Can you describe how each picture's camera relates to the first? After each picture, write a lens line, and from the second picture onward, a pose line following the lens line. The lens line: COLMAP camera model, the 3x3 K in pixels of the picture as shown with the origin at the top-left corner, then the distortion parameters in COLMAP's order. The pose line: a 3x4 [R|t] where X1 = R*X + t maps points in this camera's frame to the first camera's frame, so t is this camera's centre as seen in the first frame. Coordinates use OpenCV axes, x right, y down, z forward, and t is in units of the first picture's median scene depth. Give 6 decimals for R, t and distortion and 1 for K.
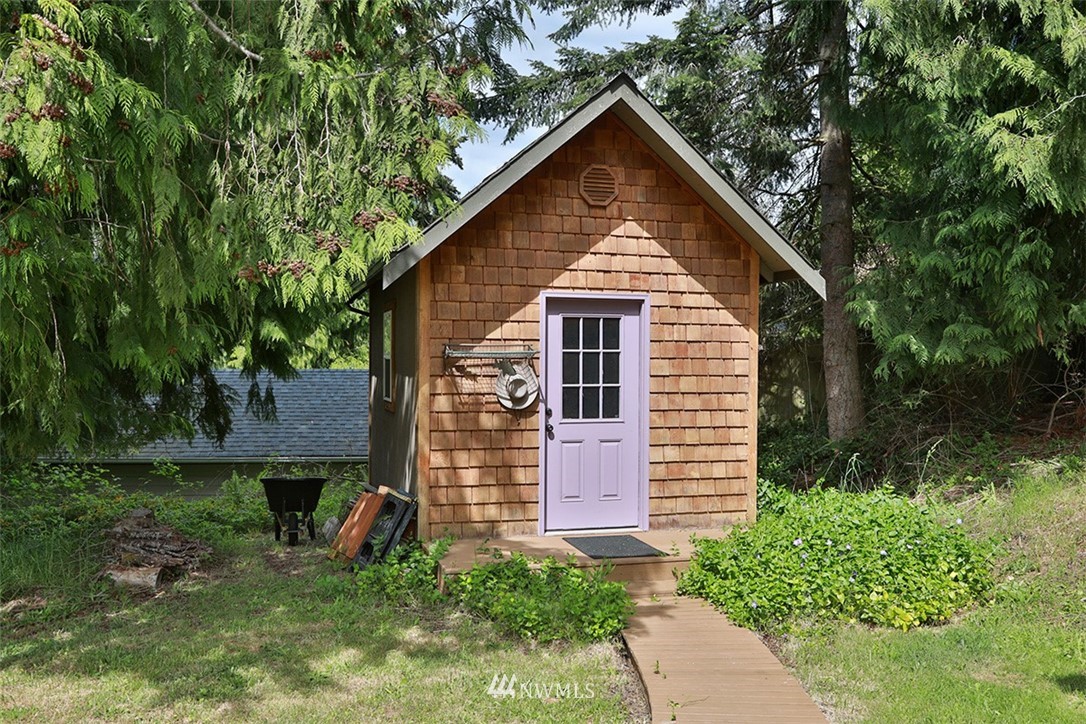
lens RADIAL K [[973.2, 0, 543.0], [0, 973.2, 362.0], [0, 0, 1]] dist [-0.013658, 0.010488]
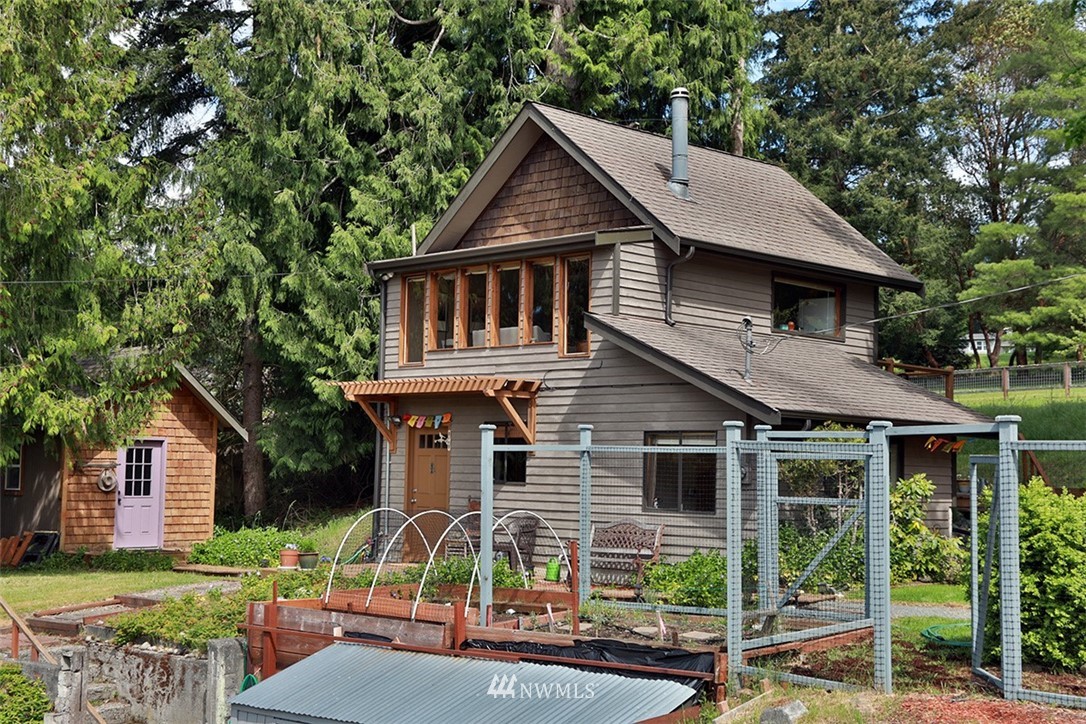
lens RADIAL K [[1471.5, 0, 541.5], [0, 1471.5, 380.7], [0, 0, 1]] dist [0.215393, 0.019037]
pose [[0.879008, 0.036164, 0.475433, -0.738999], [-0.003777, 0.997616, -0.068901, 0.028975], [-0.476792, 0.058769, 0.877050, -2.310047]]
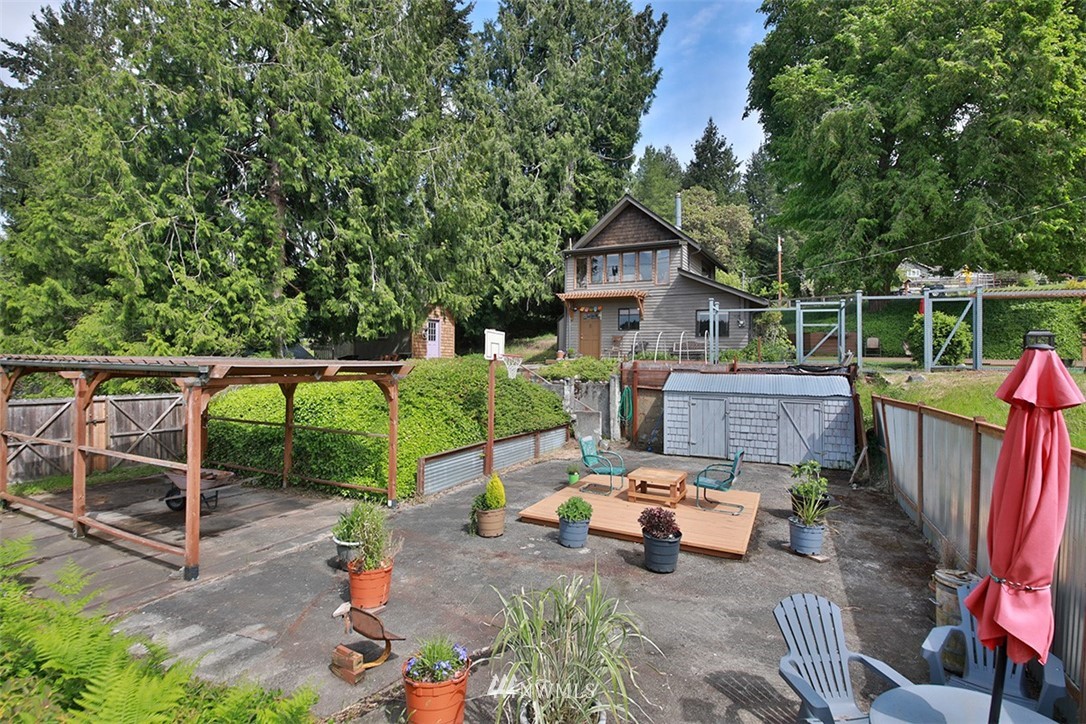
lens RADIAL K [[532.5, 0, 543.0], [0, 532.5, 362.0], [0, 0, 1]] dist [-0.001639, -0.000173]
pose [[0.692166, 0.004229, 0.721726, -1.694360], [-0.001536, 0.999989, -0.004386, 0.189849], [-0.721737, 0.001927, 0.692165, -1.549739]]
